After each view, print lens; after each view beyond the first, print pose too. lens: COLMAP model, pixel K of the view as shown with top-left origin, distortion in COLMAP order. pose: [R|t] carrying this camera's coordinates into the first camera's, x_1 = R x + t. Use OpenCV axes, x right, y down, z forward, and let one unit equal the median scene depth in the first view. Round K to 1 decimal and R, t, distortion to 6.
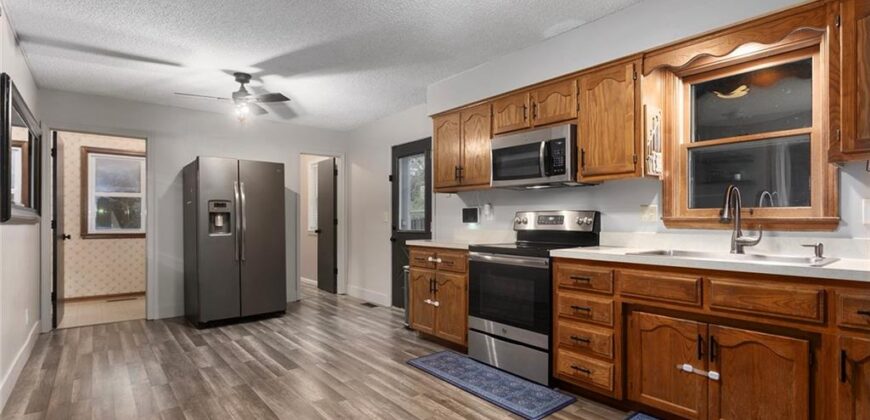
lens RADIAL K [[418.5, 0, 442.9], [0, 418.5, 214.5], [0, 0, 1]] dist [0.005368, 0.001970]
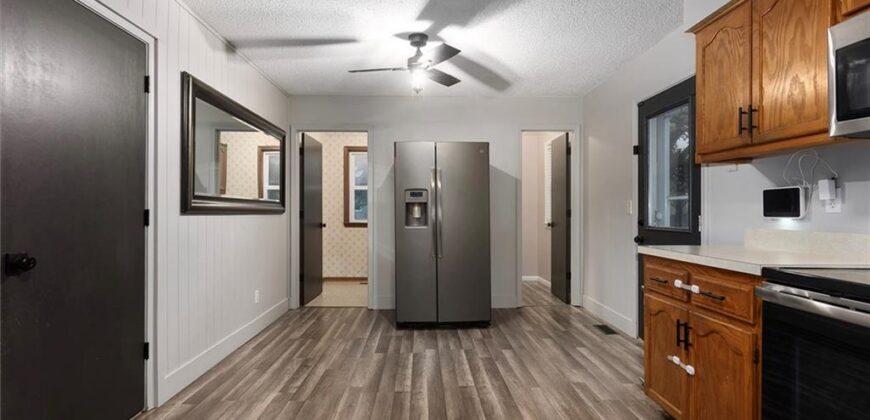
lens RADIAL K [[418.5, 0, 428.3], [0, 418.5, 209.1], [0, 0, 1]] dist [0.005368, 0.001970]
pose [[0.776812, -0.000548, -0.629732, 0.064204], [0.006438, 0.999954, 0.007073, 0.003780], [0.629699, -0.009549, 0.776780, 0.389241]]
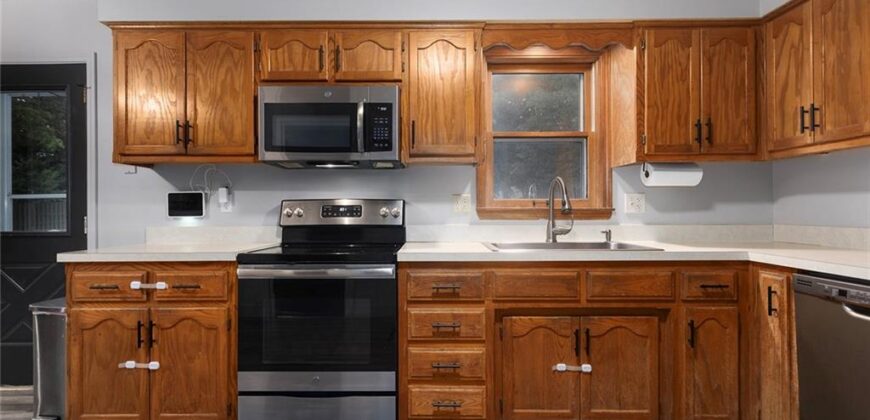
lens RADIAL K [[418.5, 0, 429.9], [0, 418.5, 206.8], [0, 0, 1]] dist [0.005368, 0.001970]
pose [[0.652335, 0.004354, 0.757918, -0.201968], [-0.005818, 0.999983, -0.000738, 0.004540], [-0.757908, -0.003928, 0.652349, 0.379594]]
